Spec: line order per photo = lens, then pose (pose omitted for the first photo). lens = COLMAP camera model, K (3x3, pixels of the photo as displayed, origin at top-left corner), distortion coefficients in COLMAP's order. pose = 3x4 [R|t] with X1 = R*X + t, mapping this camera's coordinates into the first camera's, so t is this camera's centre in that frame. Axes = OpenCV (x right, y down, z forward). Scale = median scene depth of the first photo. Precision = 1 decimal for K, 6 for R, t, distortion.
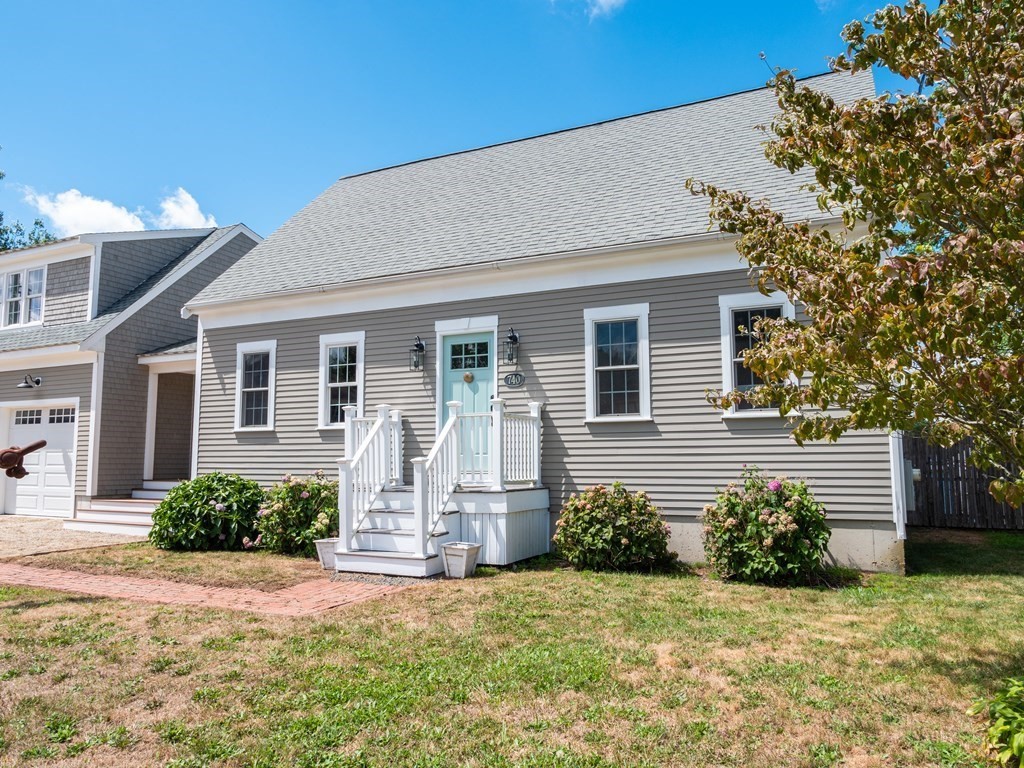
lens RADIAL K [[544.9, 0, 513.0], [0, 544.9, 392.3], [0, 0, 1]] dist [-0.002973, -0.000293]
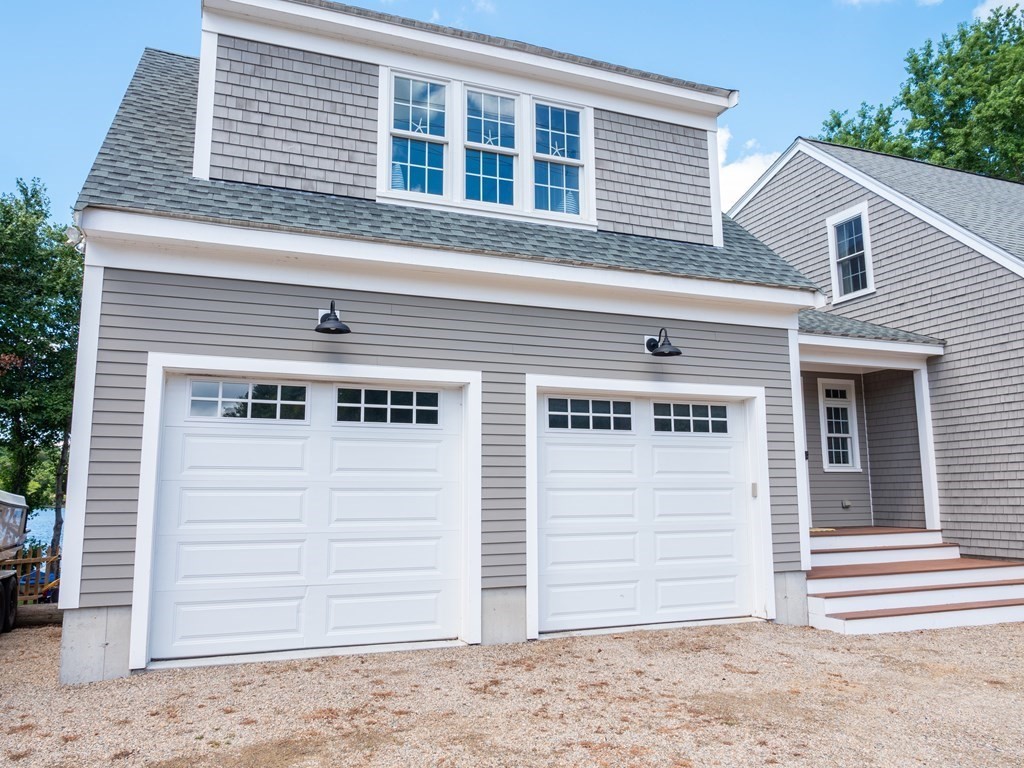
lens RADIAL K [[735.4, 0, 512.4], [0, 735.4, 383.4], [0, 0, 1]] dist [-0.022477, 0.006076]
pose [[0.758645, 0.100197, 0.643753, -1.812721], [-0.070054, 0.994920, -0.072298, 0.093431], [-0.647727, 0.009752, 0.761810, 0.773696]]
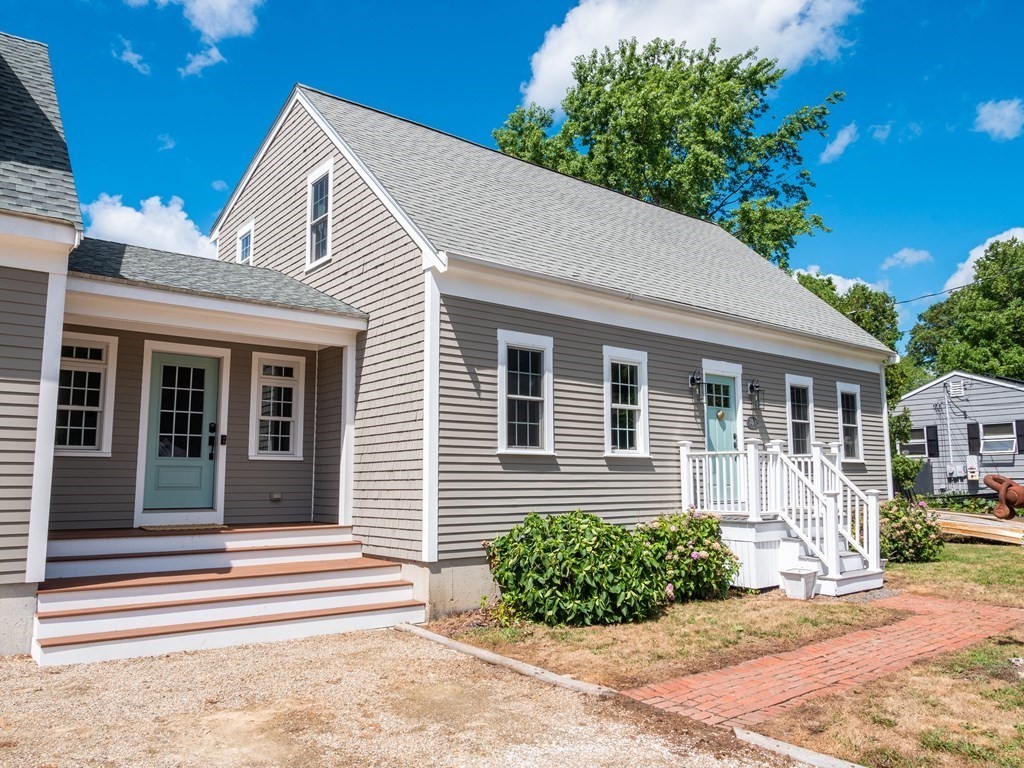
lens RADIAL K [[735.4, 0, 508.0], [0, 735.4, 384.2], [0, 0, 1]] dist [-0.022477, 0.006076]
pose [[0.528898, 0.119874, 0.840177, -1.303143], [-0.089929, 0.992317, -0.084970, 0.062250], [-0.843907, -0.030615, 0.535615, 0.478846]]
